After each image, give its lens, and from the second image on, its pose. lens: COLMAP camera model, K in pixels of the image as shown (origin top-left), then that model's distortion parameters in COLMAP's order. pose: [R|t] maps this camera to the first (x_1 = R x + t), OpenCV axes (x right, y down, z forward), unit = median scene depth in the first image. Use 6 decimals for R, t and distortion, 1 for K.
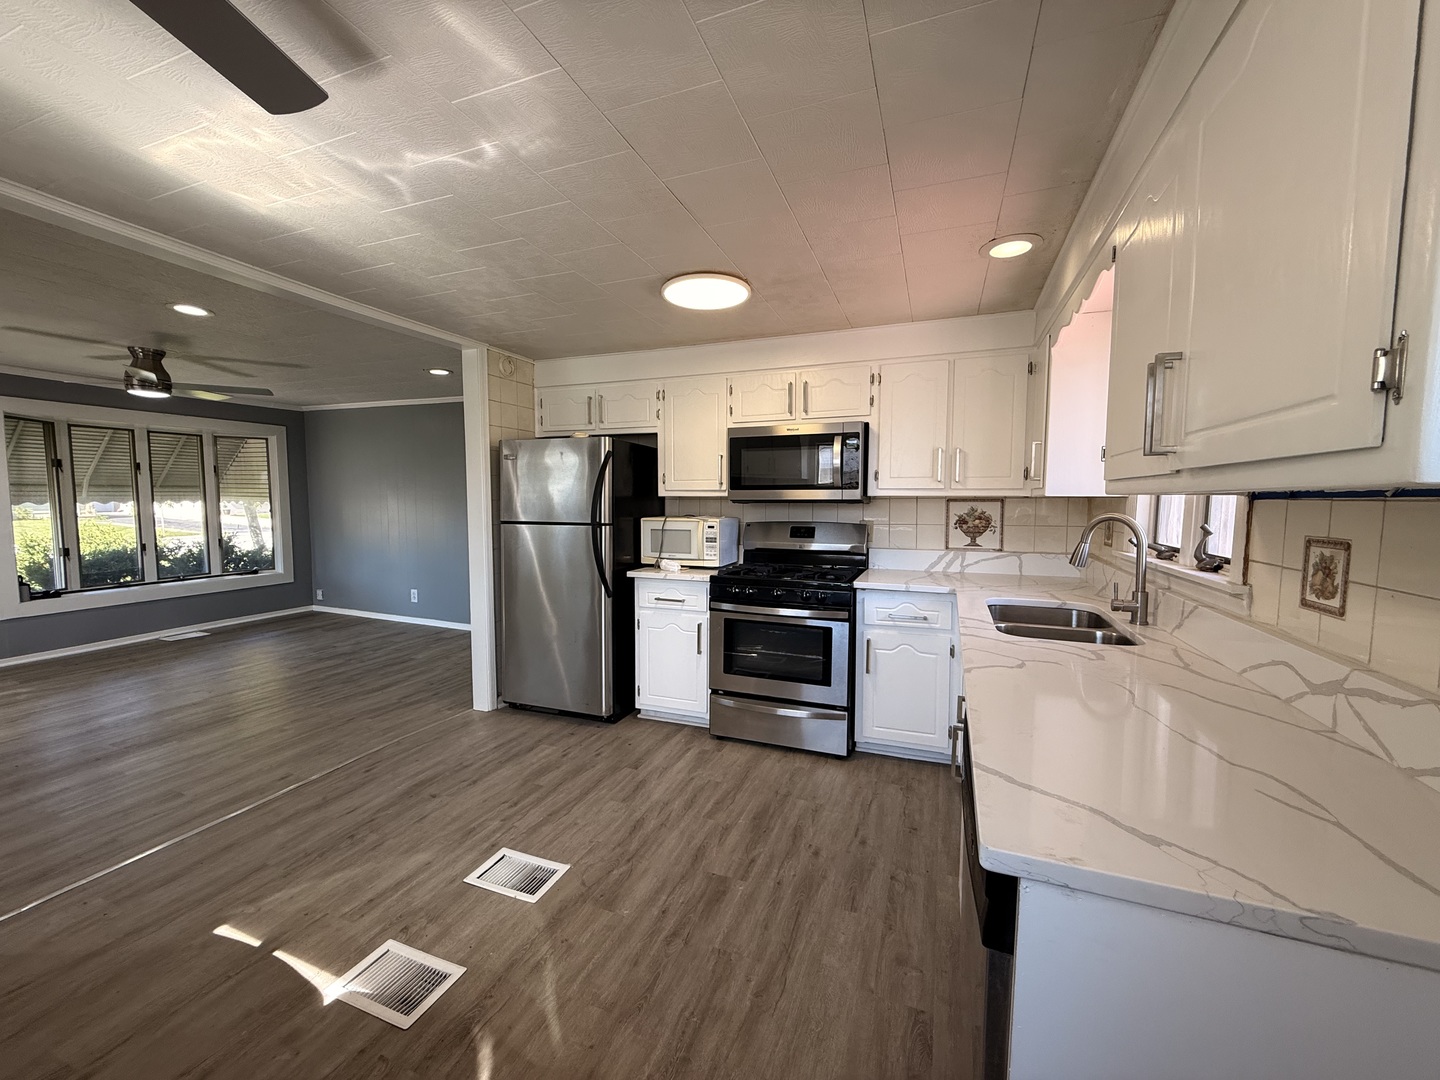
lens RADIAL K [[579.5, 0, 715.3], [0, 579.5, 538.7], [0, 0, 1]] dist [-0.000540, -0.000174]
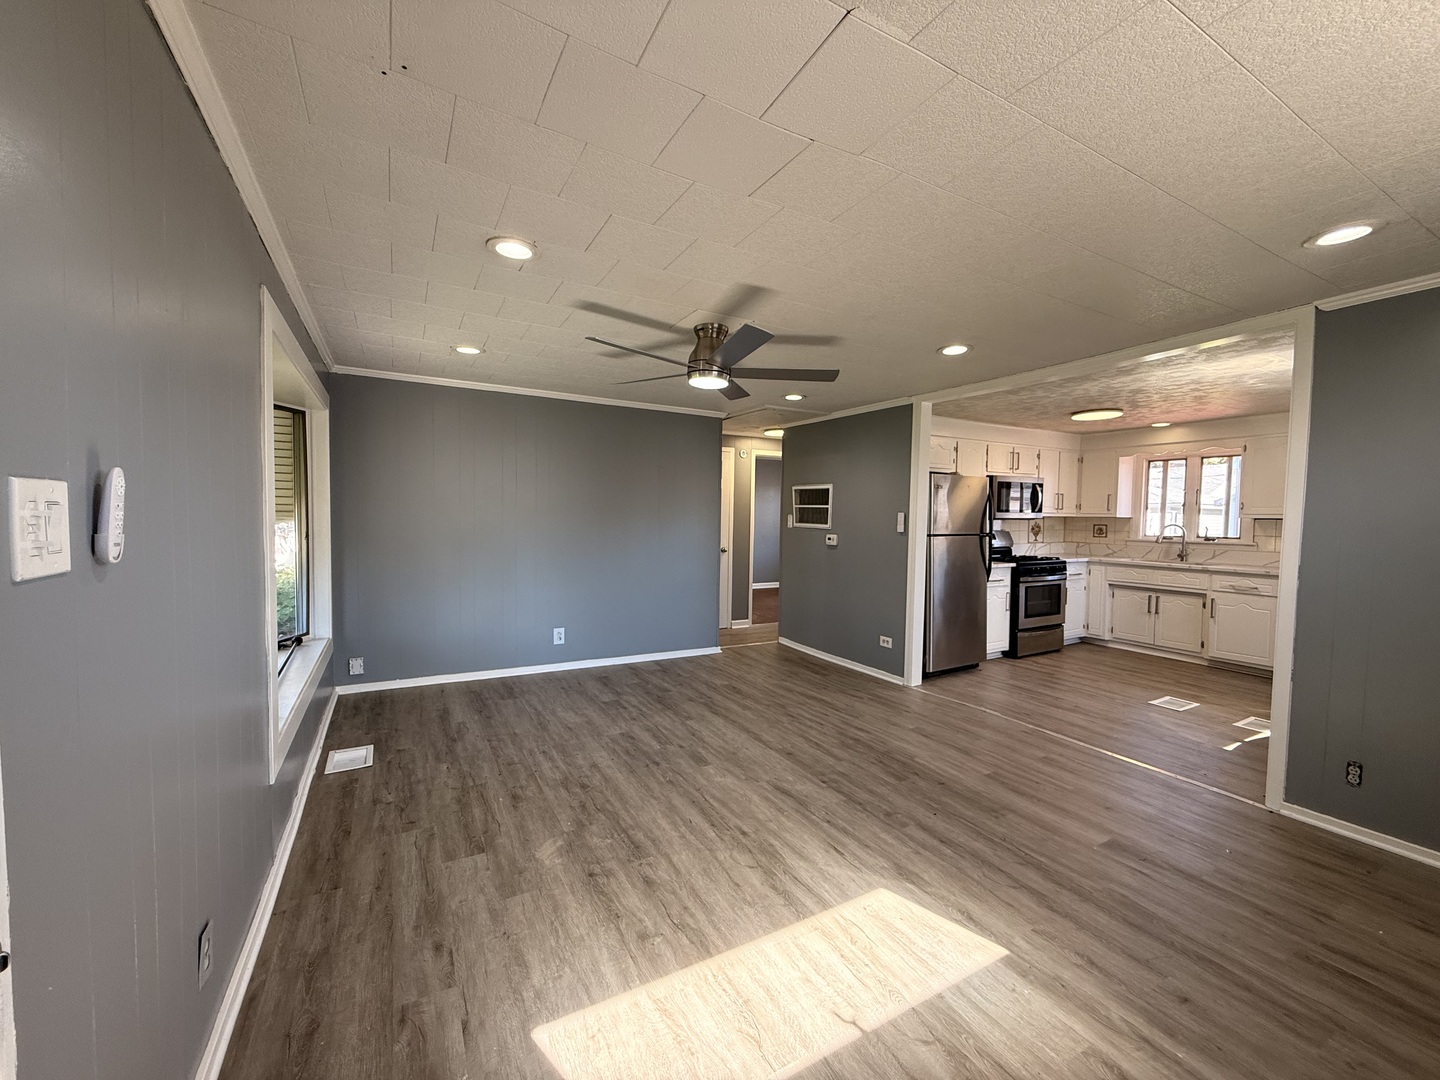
lens RADIAL K [[579.5, 0, 715.3], [0, 579.5, 538.7], [0, 0, 1]] dist [-0.000540, -0.000174]
pose [[0.633352, -0.030038, 0.773281, -1.814989], [0.046996, 0.998895, 0.000310, -0.047558], [-0.772435, 0.036145, 0.634064, 0.579540]]
